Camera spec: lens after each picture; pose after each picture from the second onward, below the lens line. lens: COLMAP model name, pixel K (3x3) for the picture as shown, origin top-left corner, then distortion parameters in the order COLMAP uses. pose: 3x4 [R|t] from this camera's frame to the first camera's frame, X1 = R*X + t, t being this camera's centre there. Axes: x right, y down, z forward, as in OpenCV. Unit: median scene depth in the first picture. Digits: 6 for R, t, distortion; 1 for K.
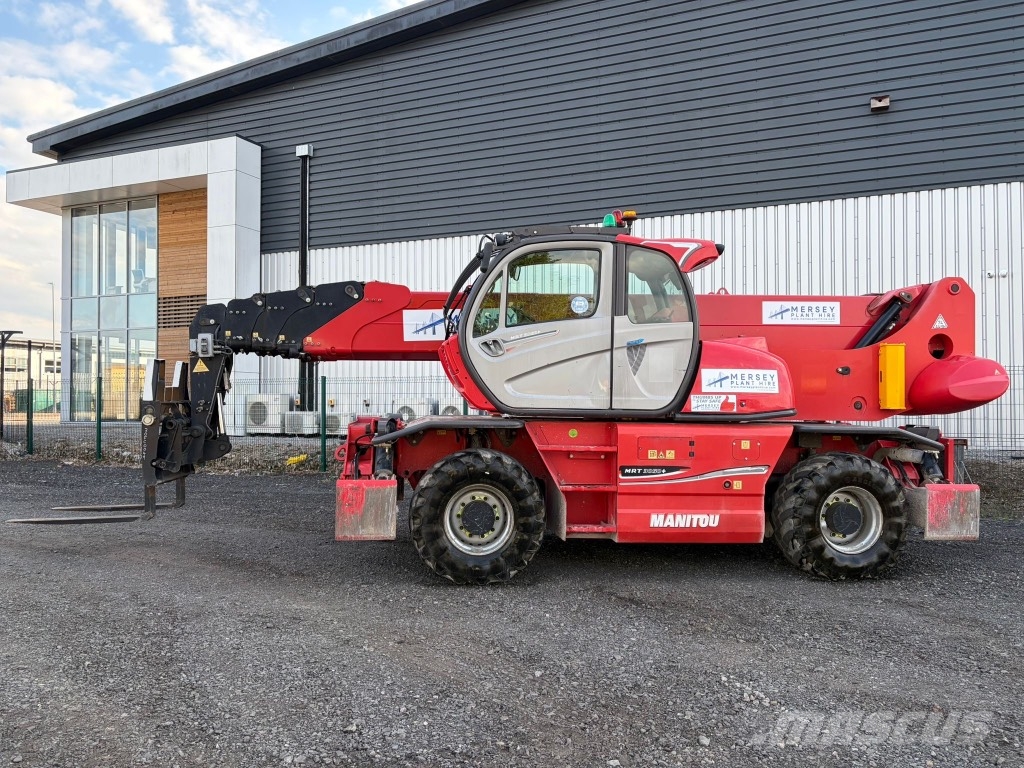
lens RADIAL K [[773.2, 0, 510.8], [0, 773.2, 385.5], [0, 0, 1]] dist [0.054483, -0.054294]
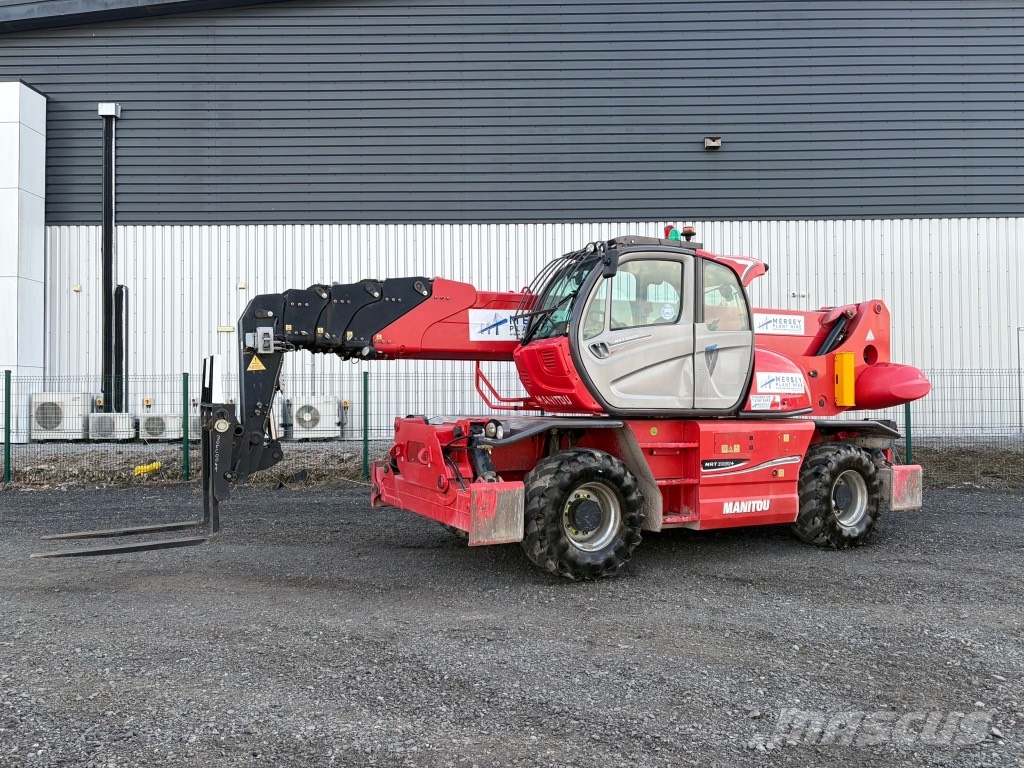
lens RADIAL K [[773.2, 0, 515.1], [0, 773.2, 383.6], [0, 0, 1]] dist [0.054483, -0.054294]
pose [[0.924665, 0.002416, 0.380775, -0.464205], [-0.003257, 0.999993, 0.001564, -0.004741], [-0.380769, -0.002686, 0.924666, 0.073863]]
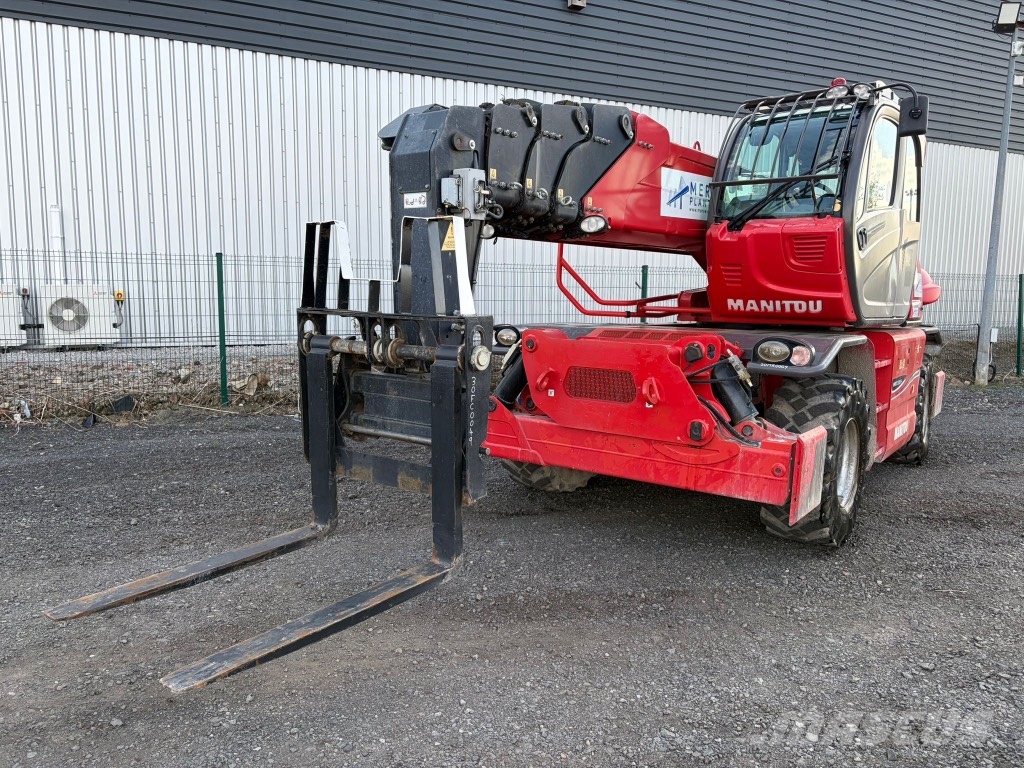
lens RADIAL K [[773.2, 0, 513.0], [0, 773.2, 379.3], [0, 0, 1]] dist [0.054483, -0.054294]
pose [[0.663832, -0.077594, 0.743846, -0.731648], [-0.028293, 0.991286, 0.128655, -0.000859], [-0.747346, -0.106451, 0.655852, 0.656198]]
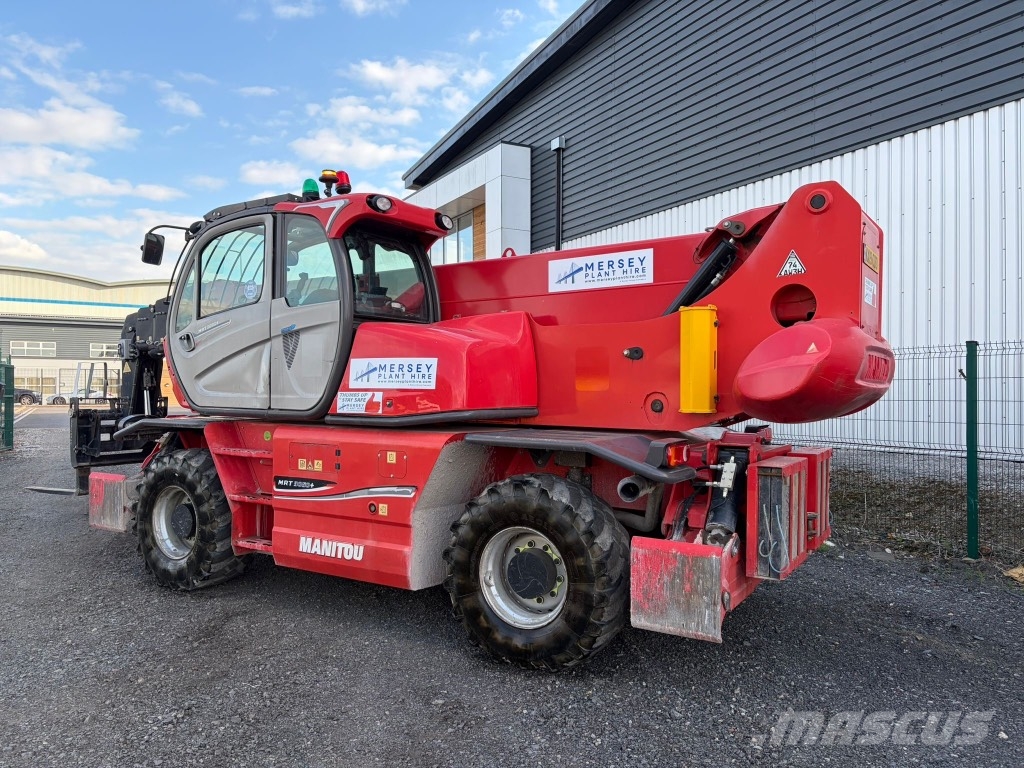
lens RADIAL K [[773.2, 0, 509.8], [0, 773.2, 387.7], [0, 0, 1]] dist [0.054483, -0.054294]
pose [[0.789153, -0.004812, -0.614178, 0.773616], [0.014587, 0.999834, 0.010909, 0.001460], [0.614024, -0.017568, 0.789092, 0.431300]]
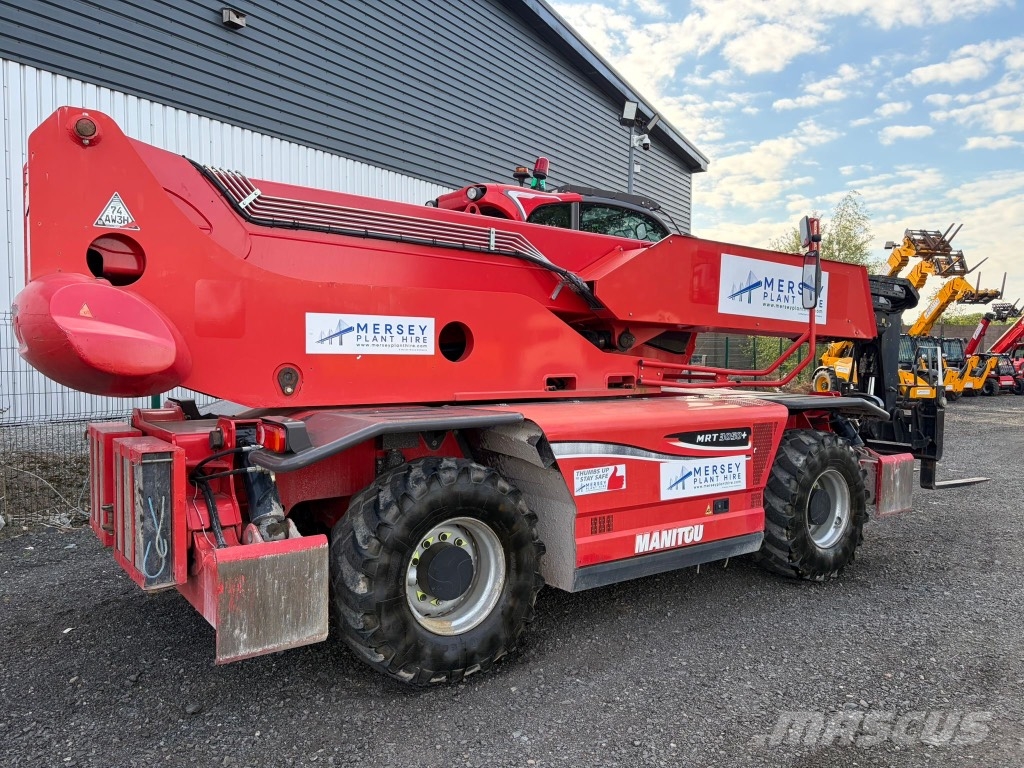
lens RADIAL K [[773.2, 0, 521.0], [0, 773.2, 380.8], [0, 0, 1]] dist [0.054483, -0.054294]
pose [[0.162989, -0.042800, 0.985699, -0.696350], [-0.026394, 0.998512, 0.047720, -0.004605], [-0.986275, -0.033795, 0.161617, 1.015608]]
